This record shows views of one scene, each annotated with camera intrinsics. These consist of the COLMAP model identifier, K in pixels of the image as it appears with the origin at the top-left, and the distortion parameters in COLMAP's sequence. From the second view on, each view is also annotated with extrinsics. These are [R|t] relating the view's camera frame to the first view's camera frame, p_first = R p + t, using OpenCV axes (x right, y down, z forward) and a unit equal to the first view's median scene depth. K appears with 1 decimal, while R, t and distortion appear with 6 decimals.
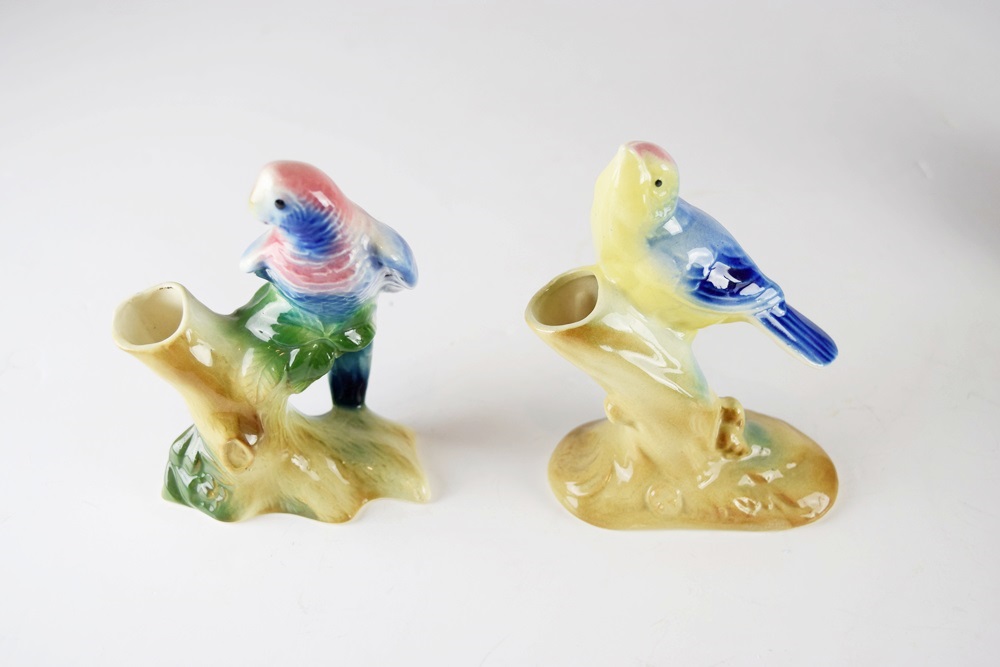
lens RADIAL K [[1238.2, 0, 500.0], [0, 1238.2, 333.5], [0, 0, 1]] dist [0.001352, 0.000288]
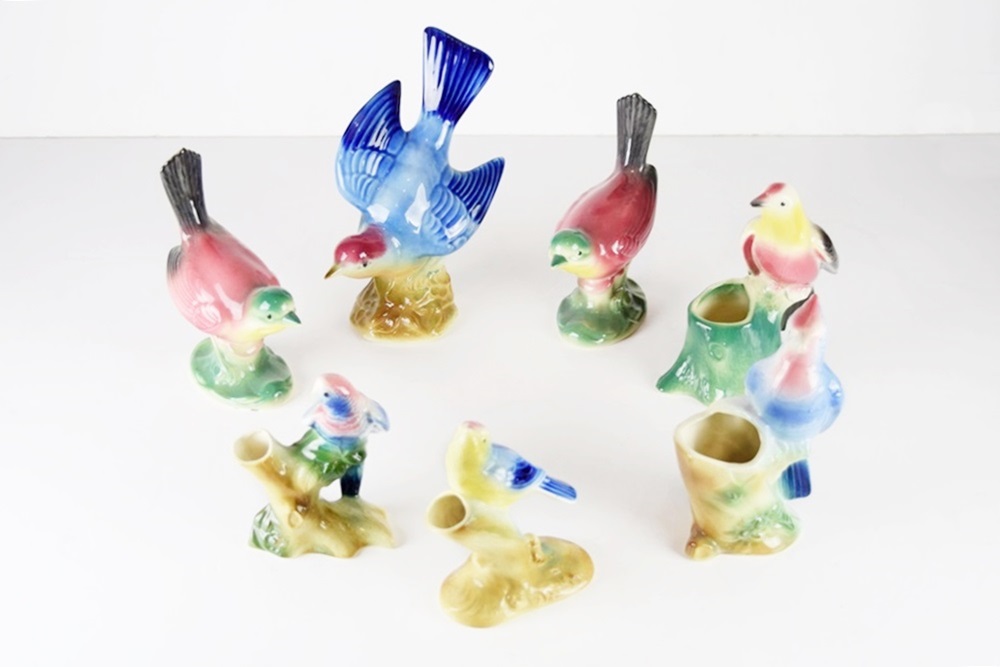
lens RADIAL K [[1497.9, 0, 500.0], [0, 1497.9, 333.5], [0, 0, 1]] dist [-0.000635, 0.000227]
pose [[0.999836, 0.000786, 0.018108, 0.063470], [0.000689, 0.996687, -0.081329, 0.000266], [-0.018112, 0.081328, 0.996523, -1.347860]]
